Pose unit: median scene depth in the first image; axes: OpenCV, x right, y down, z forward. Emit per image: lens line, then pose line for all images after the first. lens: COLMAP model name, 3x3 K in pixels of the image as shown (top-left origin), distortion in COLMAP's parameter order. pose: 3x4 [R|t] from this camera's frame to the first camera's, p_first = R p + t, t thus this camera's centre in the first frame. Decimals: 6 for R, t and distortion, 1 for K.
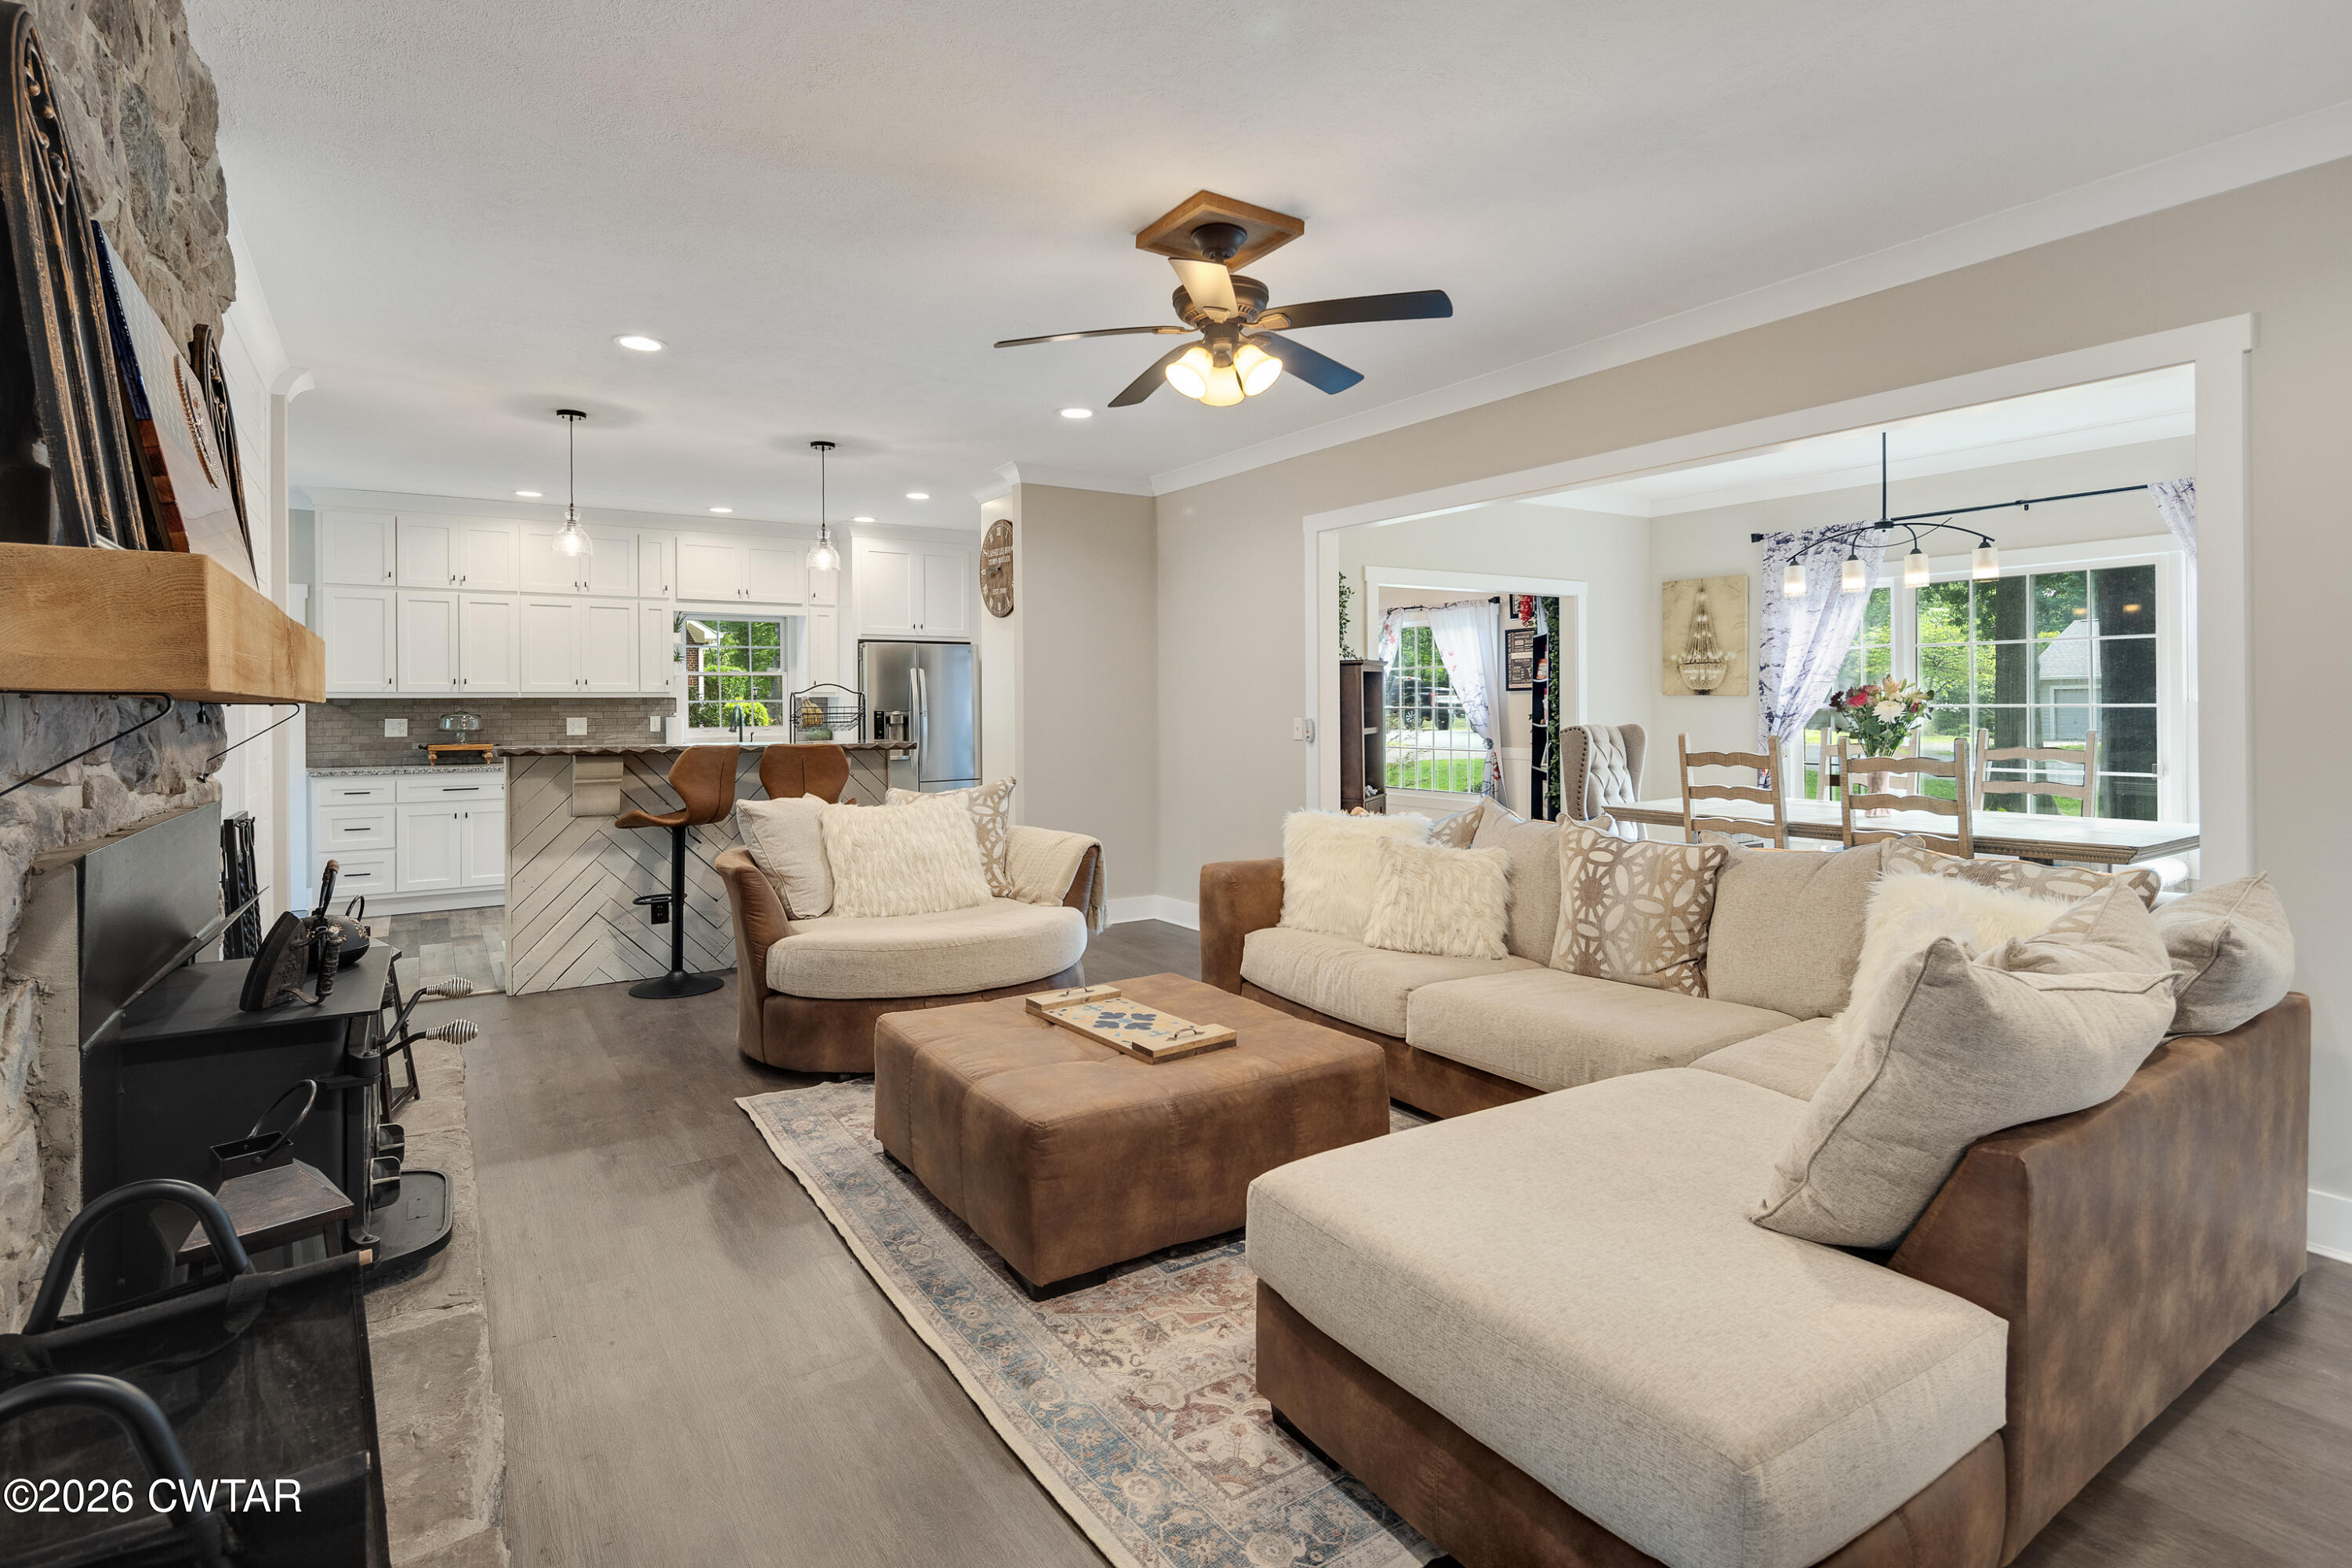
lens RADIAL K [[1157.0, 0, 1178.8], [0, 1157.0, 706.3], [0, 0, 1]] dist [0.002278, 0.000097]
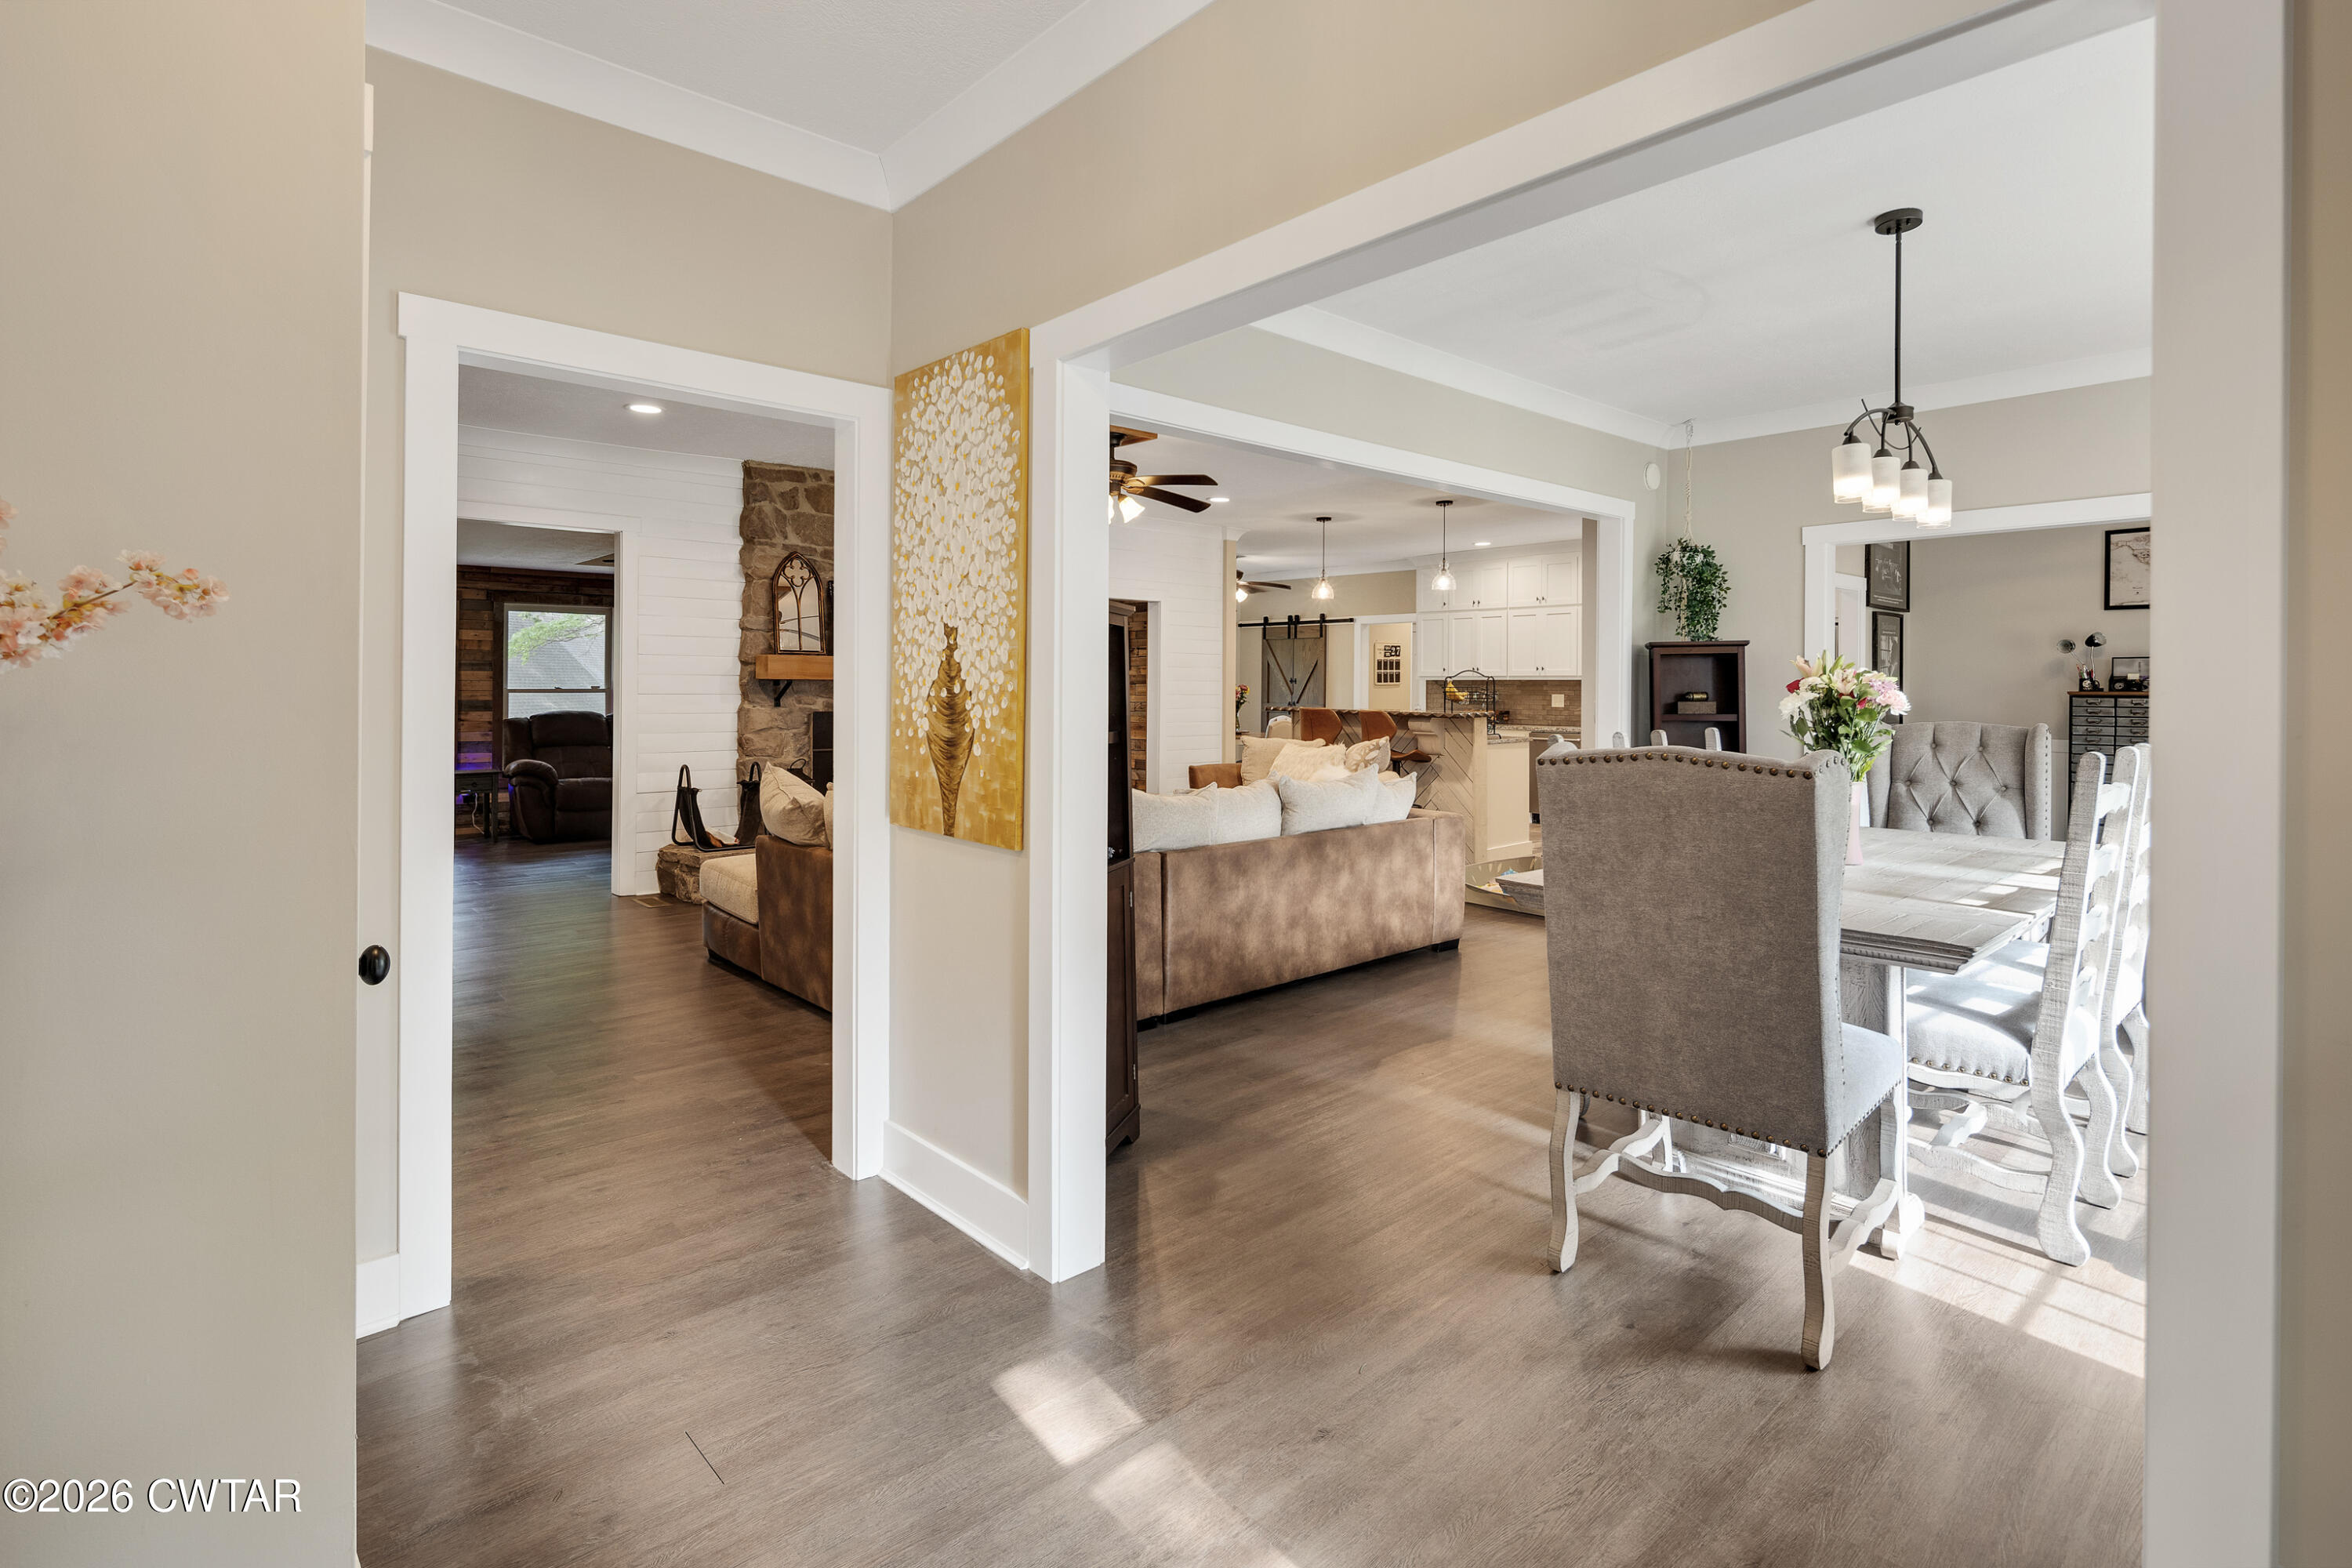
lens RADIAL K [[1157.0, 0, 1178.8], [0, 1157.0, 706.3], [0, 0, 1]] dist [0.002278, 0.000097]
pose [[0.140316, 0.025318, -0.989783, 1.933363], [-0.007233, 0.999673, 0.024546, -0.013693], [0.990080, 0.003715, 0.140453, 0.862550]]
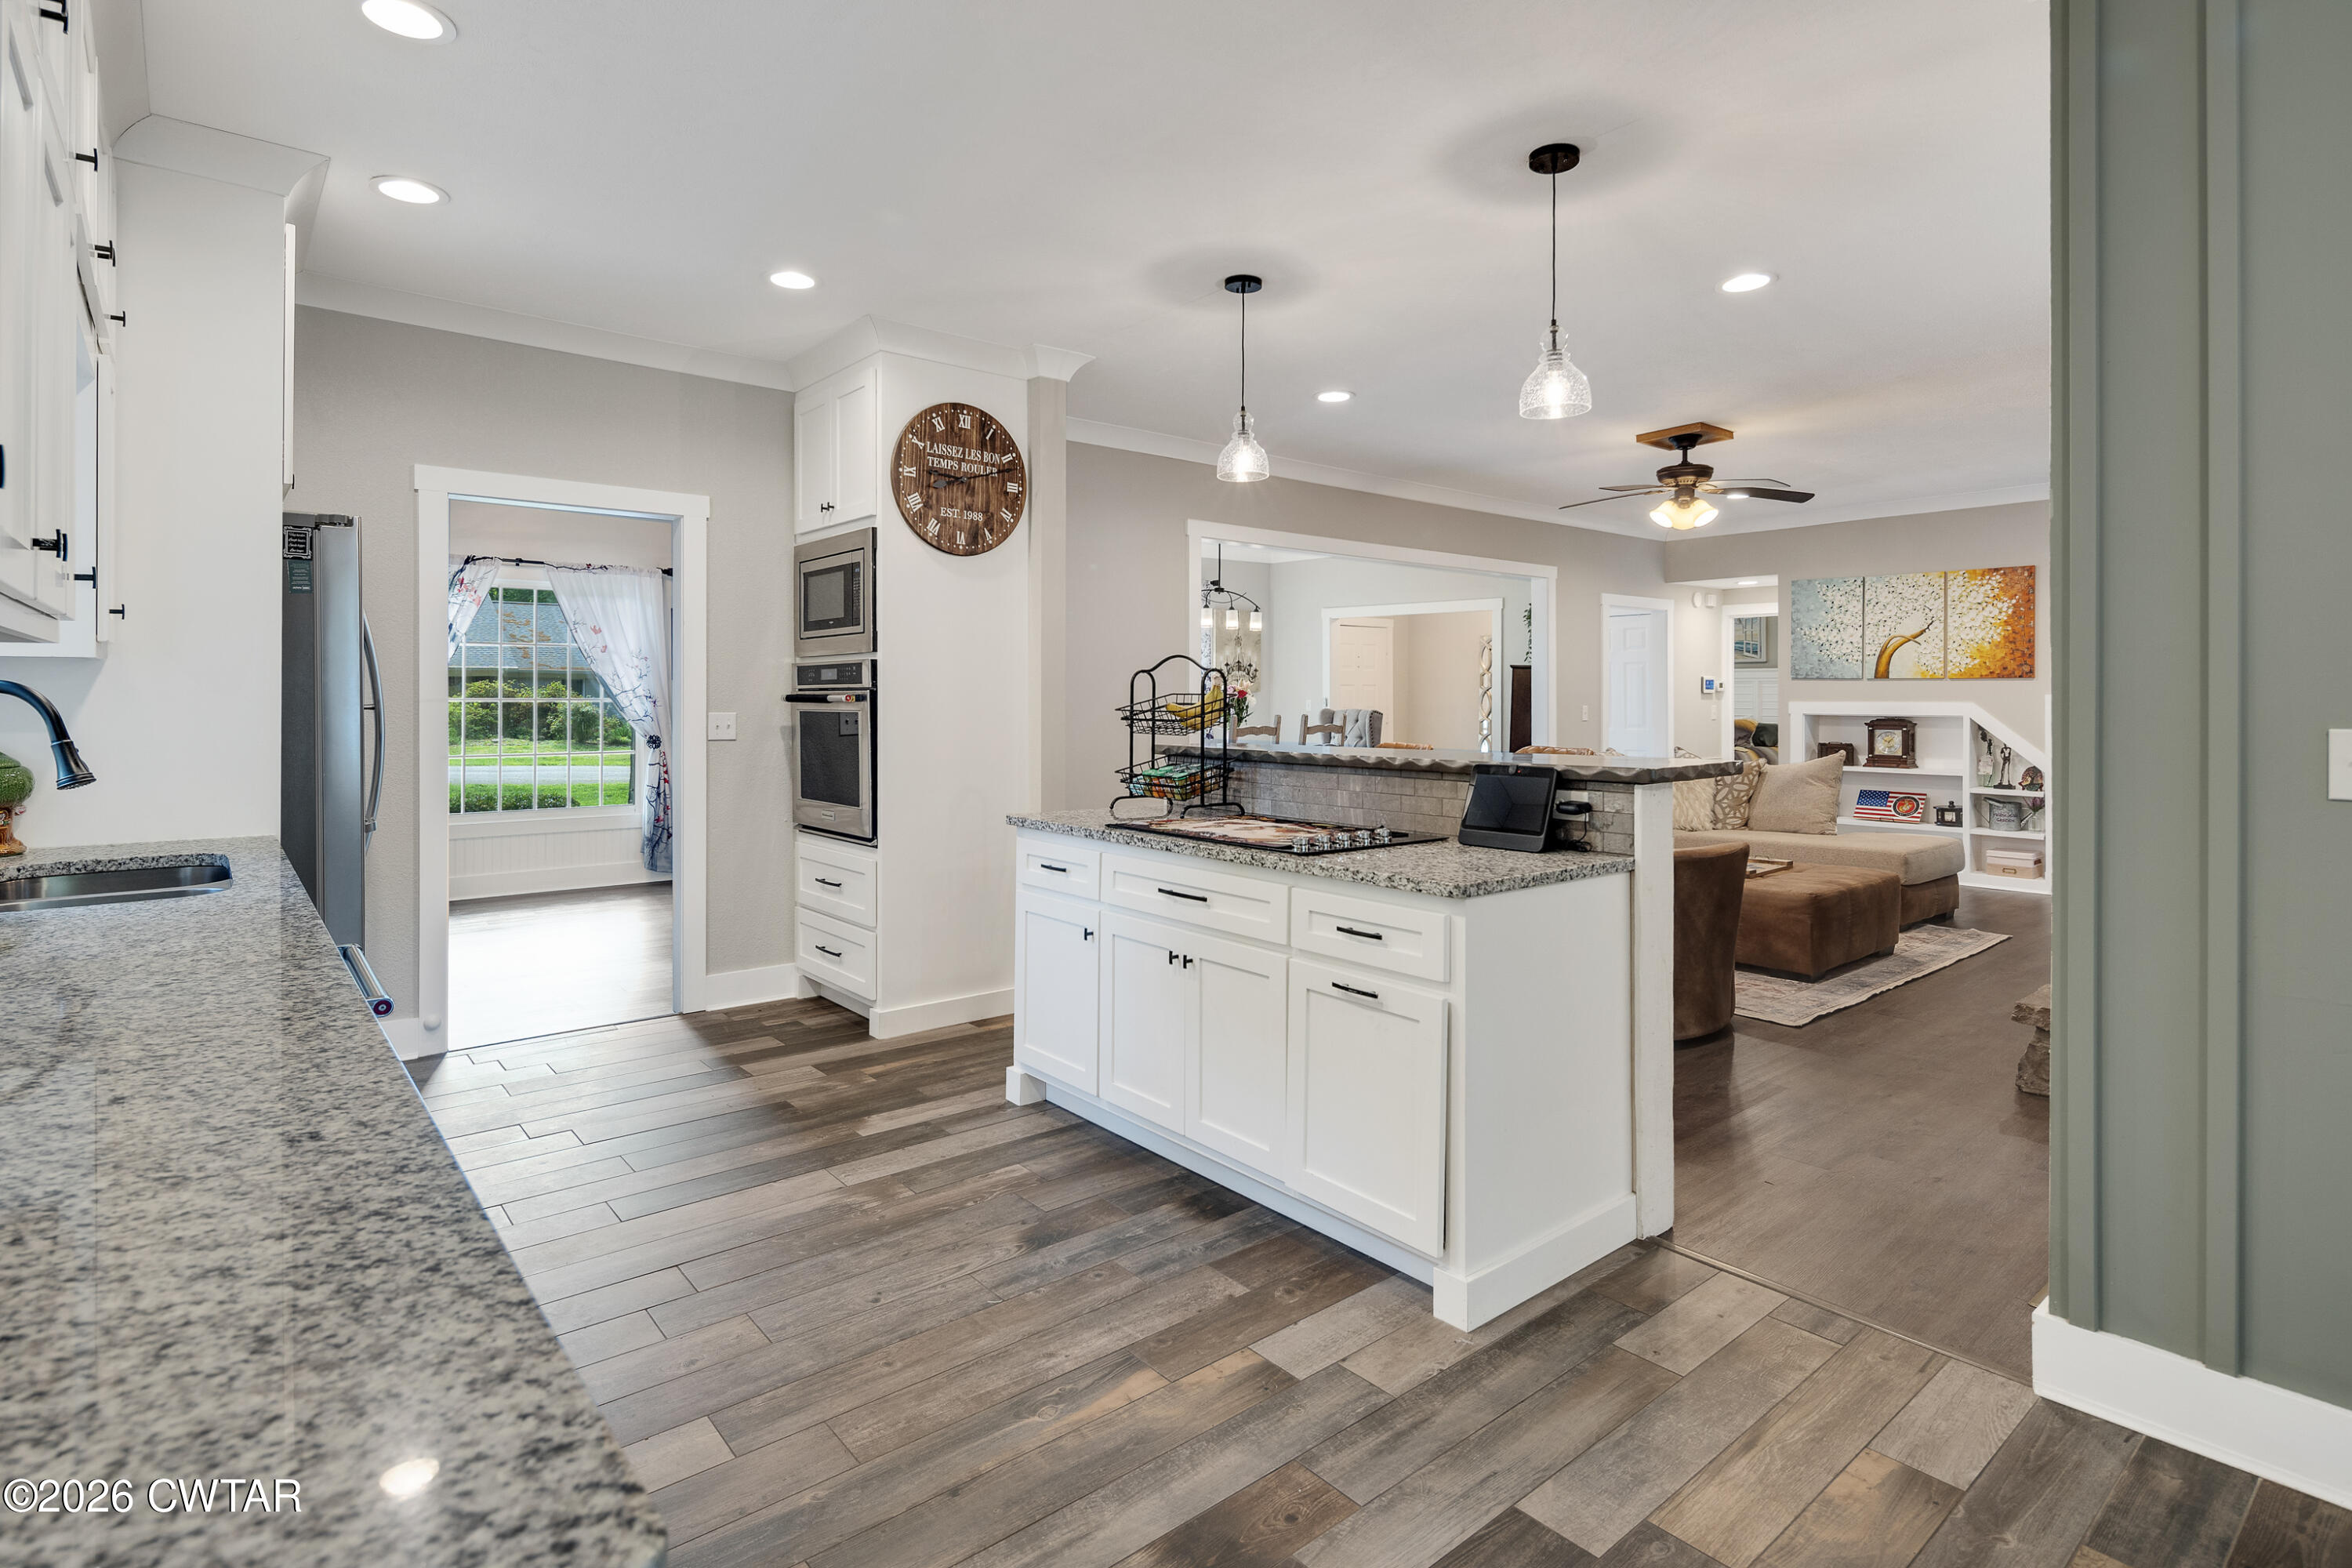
lens RADIAL K [[1168.1, 0, 1171.6], [0, 1168.1, 693.3], [0, 0, 1]] dist [-0.000986, -0.000338]
pose [[-0.109213, 0.009262, 0.993975, -1.732468], [0.000579, 0.999957, -0.009254, 0.015268], [-0.994018, -0.000435, -0.109214, 2.037558]]
